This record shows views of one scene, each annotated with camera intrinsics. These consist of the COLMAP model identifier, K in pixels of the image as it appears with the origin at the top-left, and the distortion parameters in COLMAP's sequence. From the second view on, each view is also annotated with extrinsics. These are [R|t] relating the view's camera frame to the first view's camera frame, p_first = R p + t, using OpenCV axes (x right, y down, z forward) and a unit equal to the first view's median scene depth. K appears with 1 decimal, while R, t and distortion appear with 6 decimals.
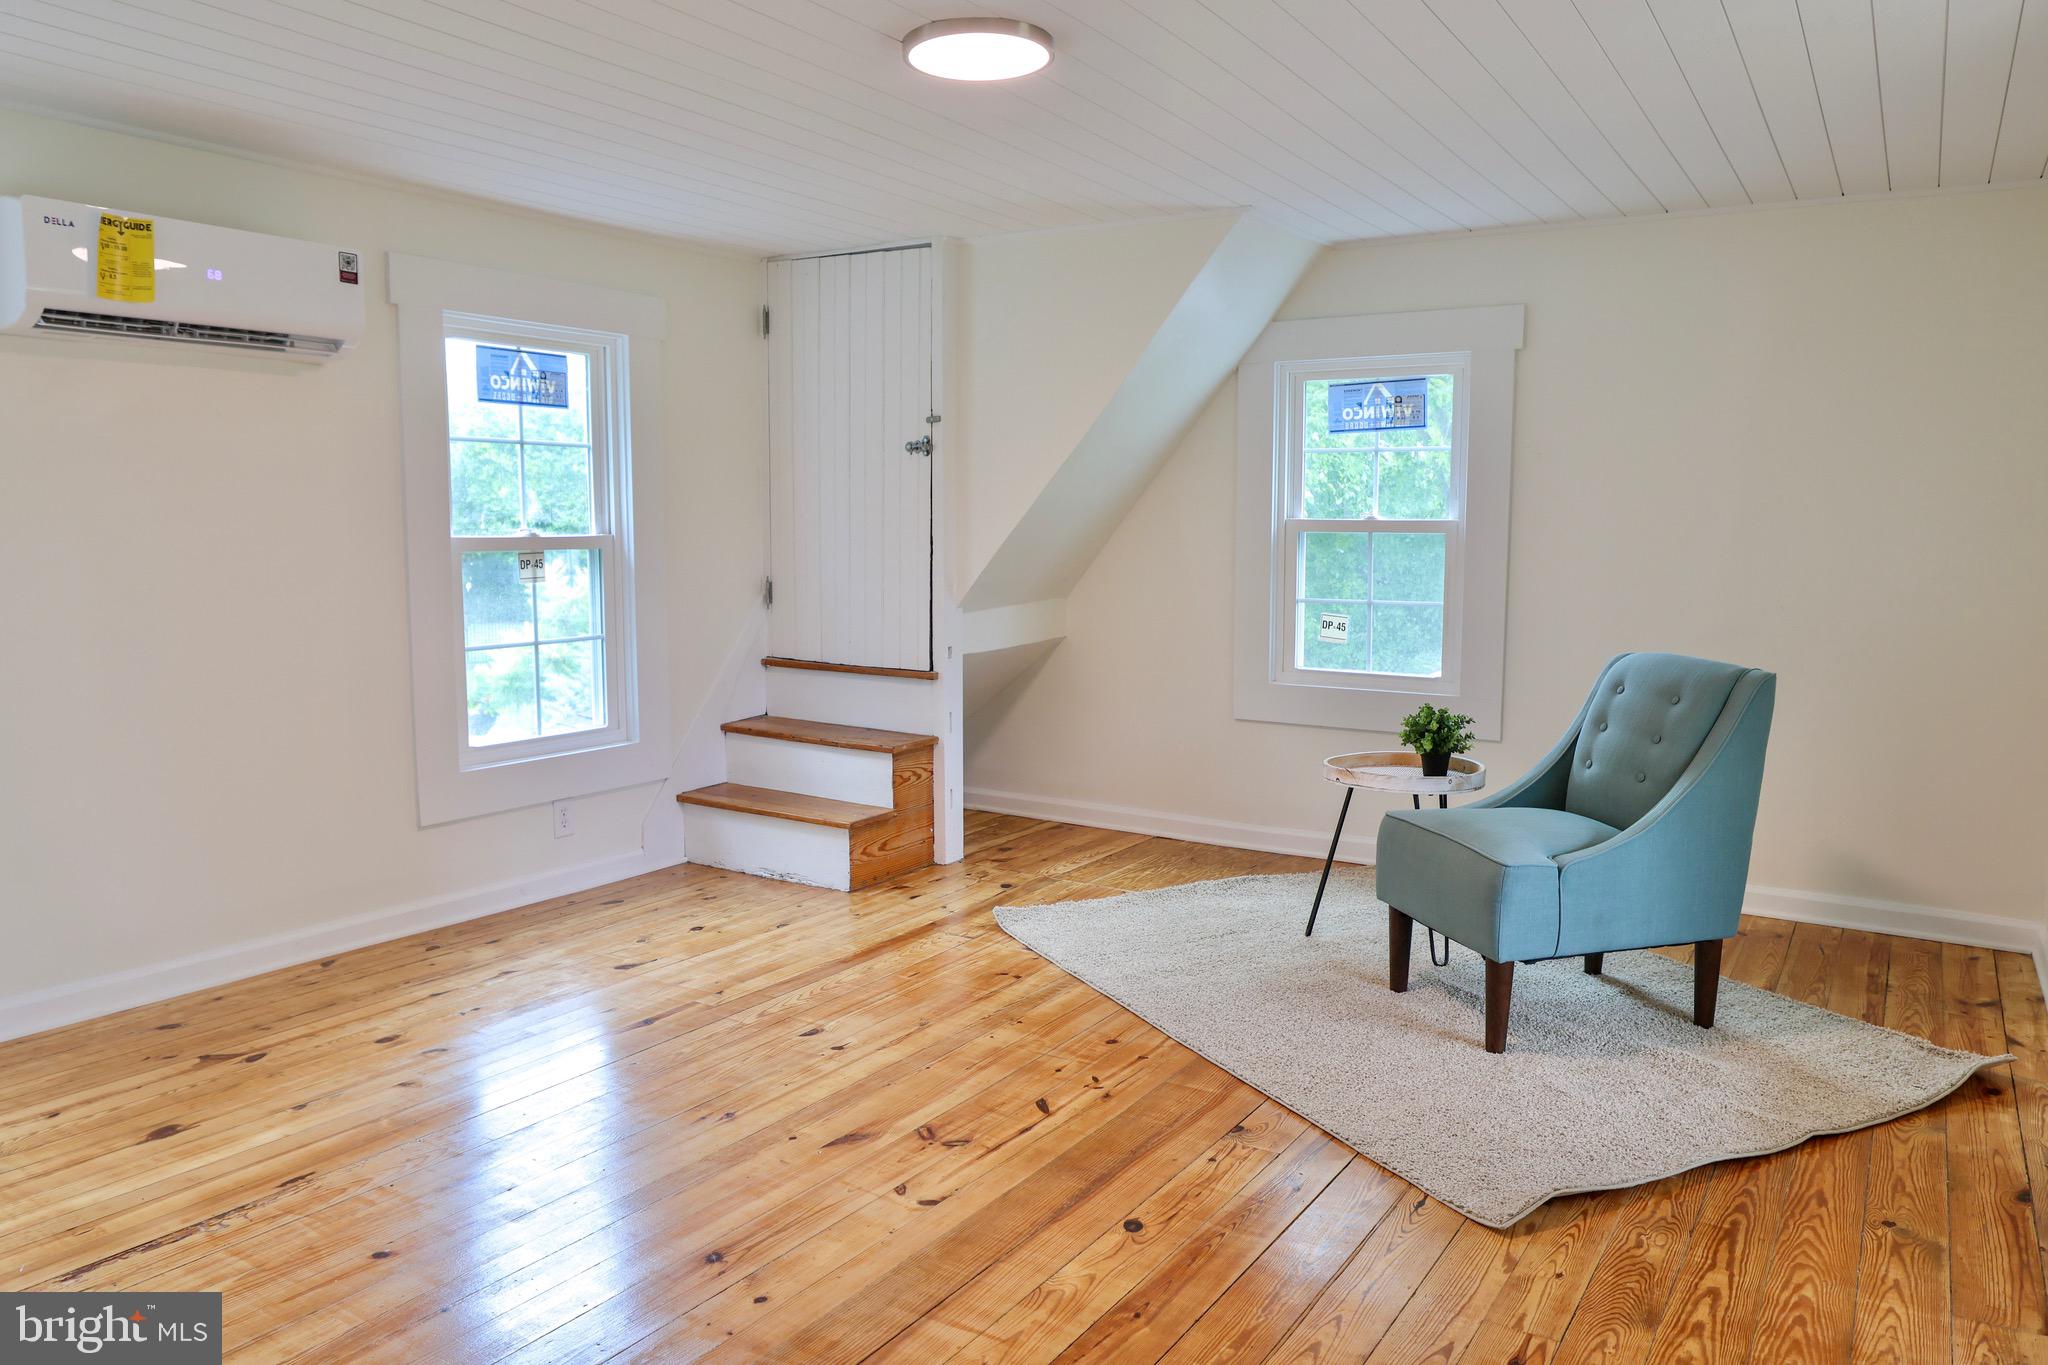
lens RADIAL K [[1413.0, 0, 1018.6], [0, 1413.0, 672.3], [0, 0, 1]] dist [-0.052502, 0.025156]
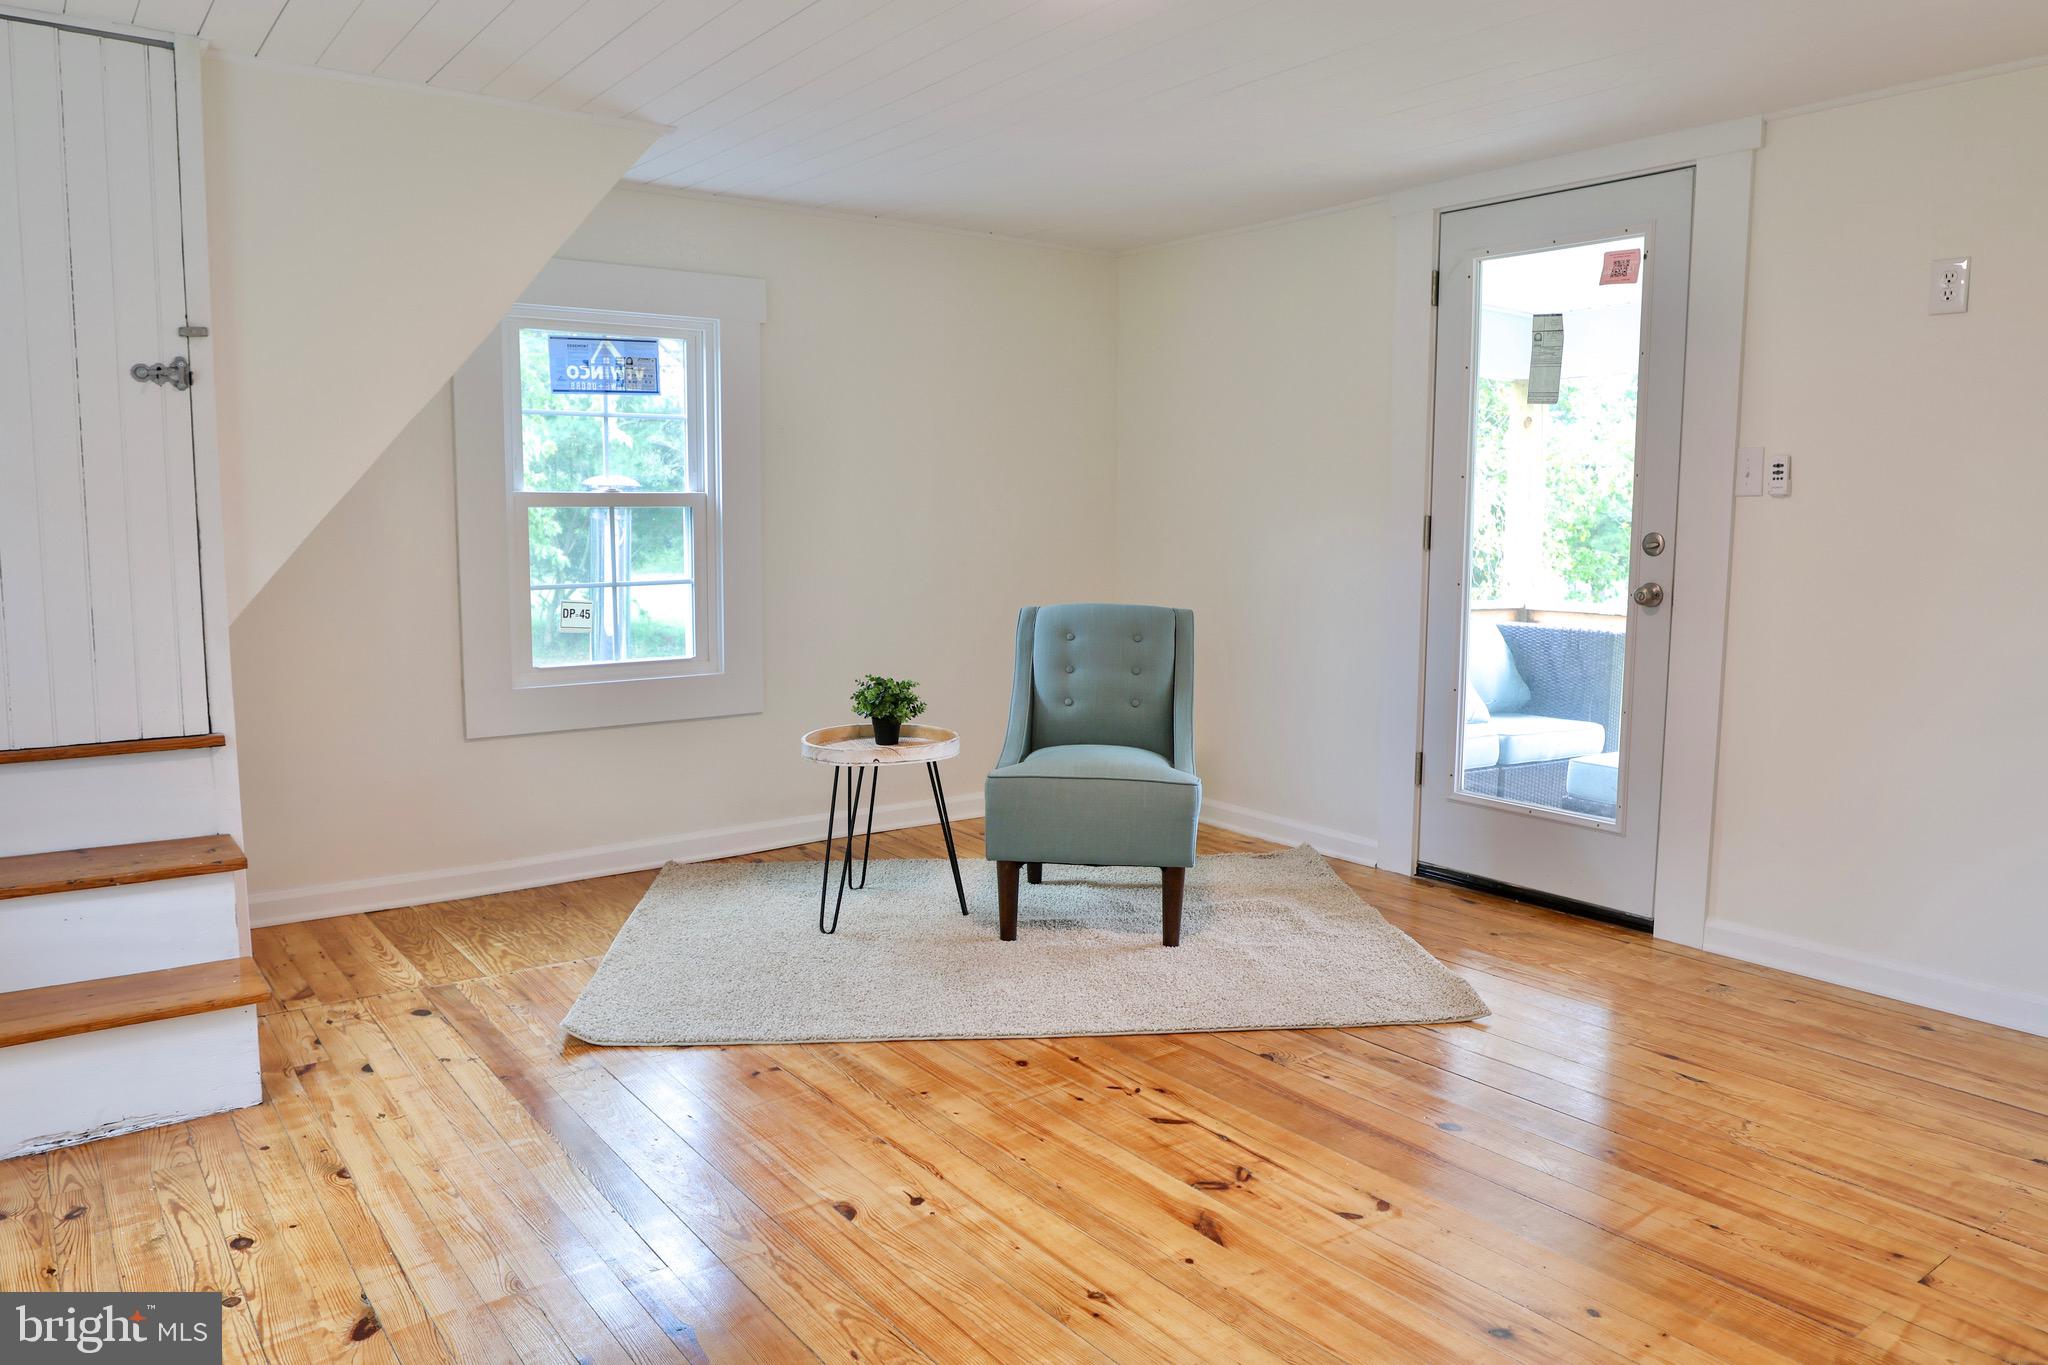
lens RADIAL K [[1413.0, 0, 1034.1], [0, 1413.0, 667.4], [0, 0, 1]] dist [-0.052502, 0.025156]
pose [[0.353539, -0.112131, 0.928675, -0.537321], [0.095564, 0.991924, 0.083387, -0.049583], [-0.930526, 0.059268, 0.361399, 0.458890]]
